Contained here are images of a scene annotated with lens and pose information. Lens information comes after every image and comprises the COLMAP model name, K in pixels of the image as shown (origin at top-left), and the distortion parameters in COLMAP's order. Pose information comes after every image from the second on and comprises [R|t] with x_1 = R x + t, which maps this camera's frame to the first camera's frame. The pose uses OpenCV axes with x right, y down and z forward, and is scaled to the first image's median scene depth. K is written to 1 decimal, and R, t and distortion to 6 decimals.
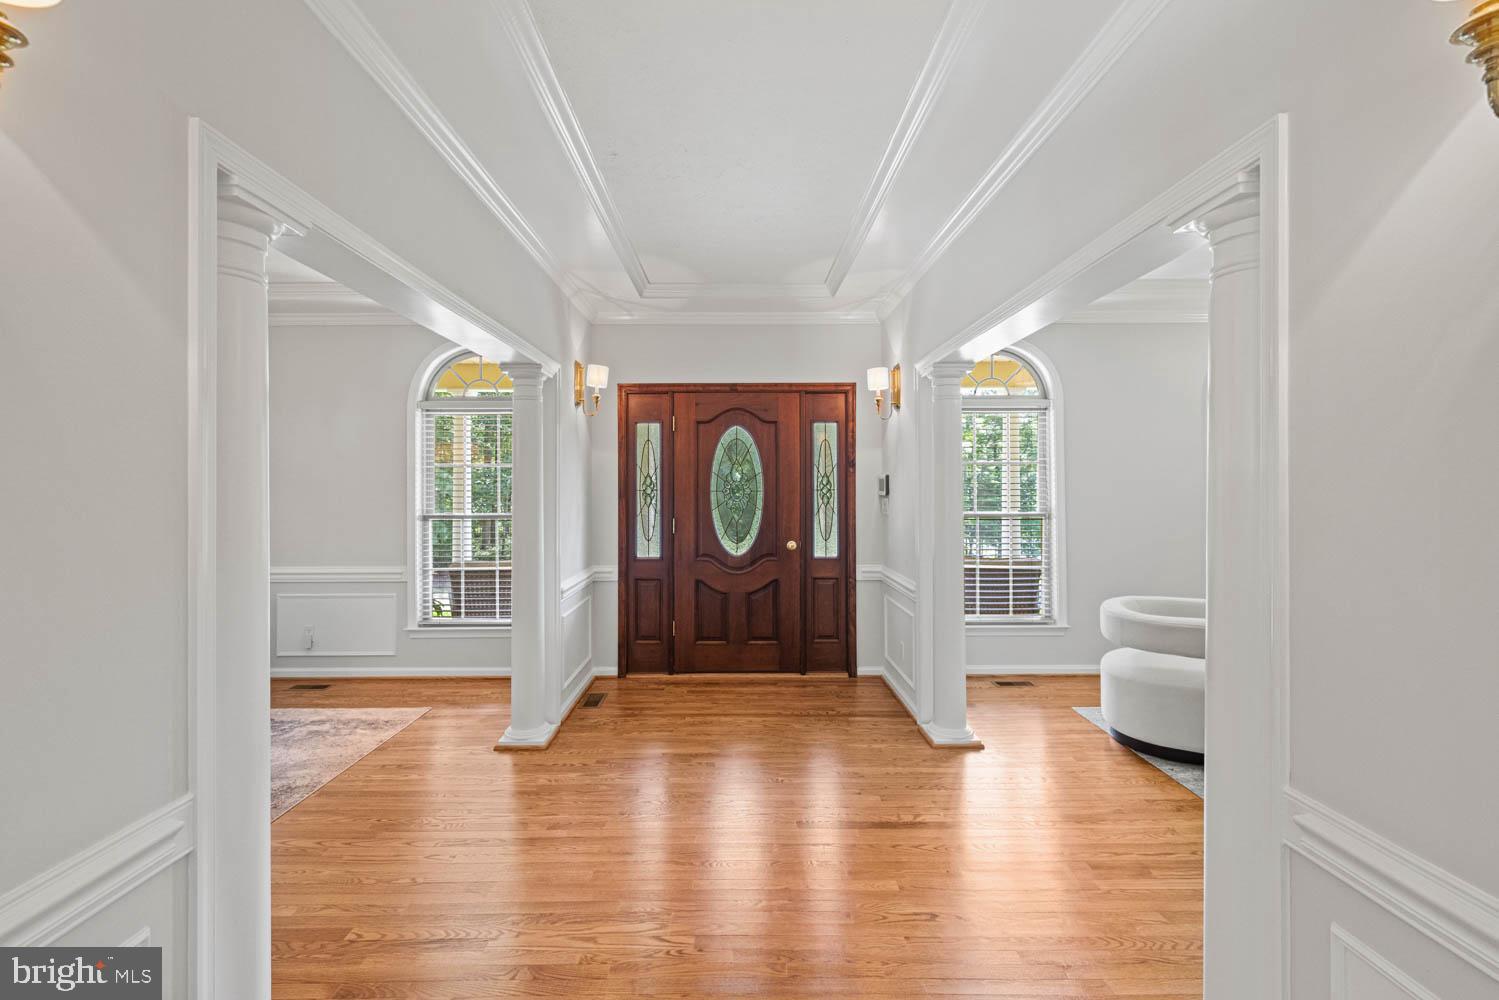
lens RADIAL K [[647.9, 0, 741.5], [0, 647.9, 483.2], [0, 0, 1]] dist [0.001693, 0.000335]
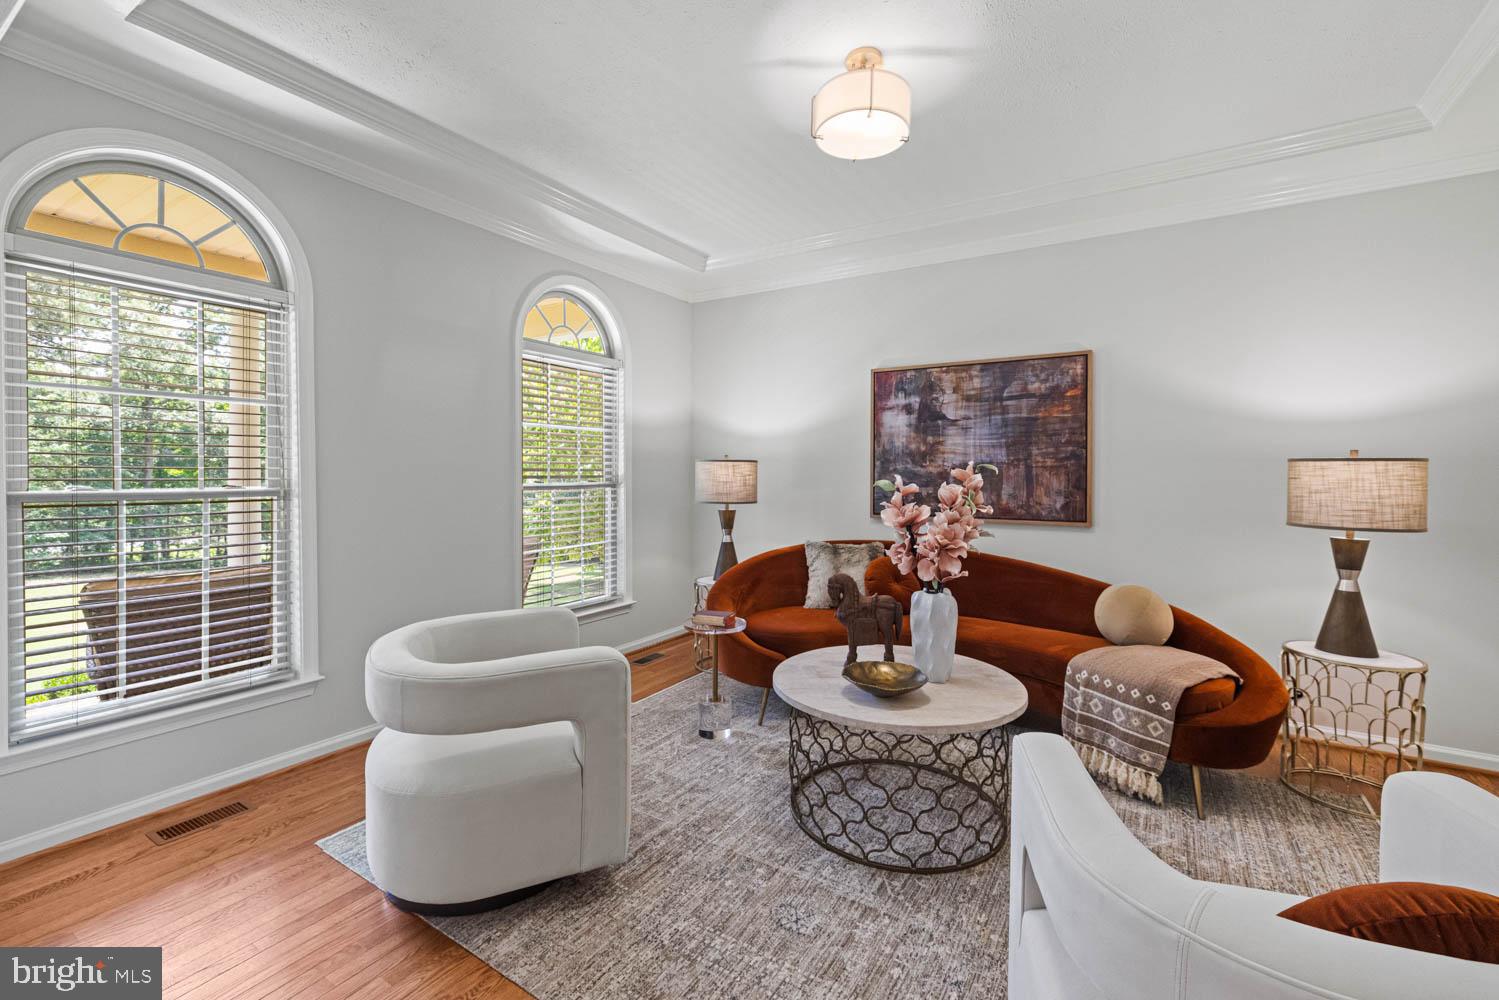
lens RADIAL K [[647.9, 0, 741.5], [0, 647.9, 483.2], [0, 0, 1]] dist [0.001693, 0.000335]
pose [[0.543595, -0.011551, 0.839268, 0.211941], [-0.014795, 0.999618, 0.023341, 0.021537], [-0.839217, -0.025105, 0.543216, 0.348632]]
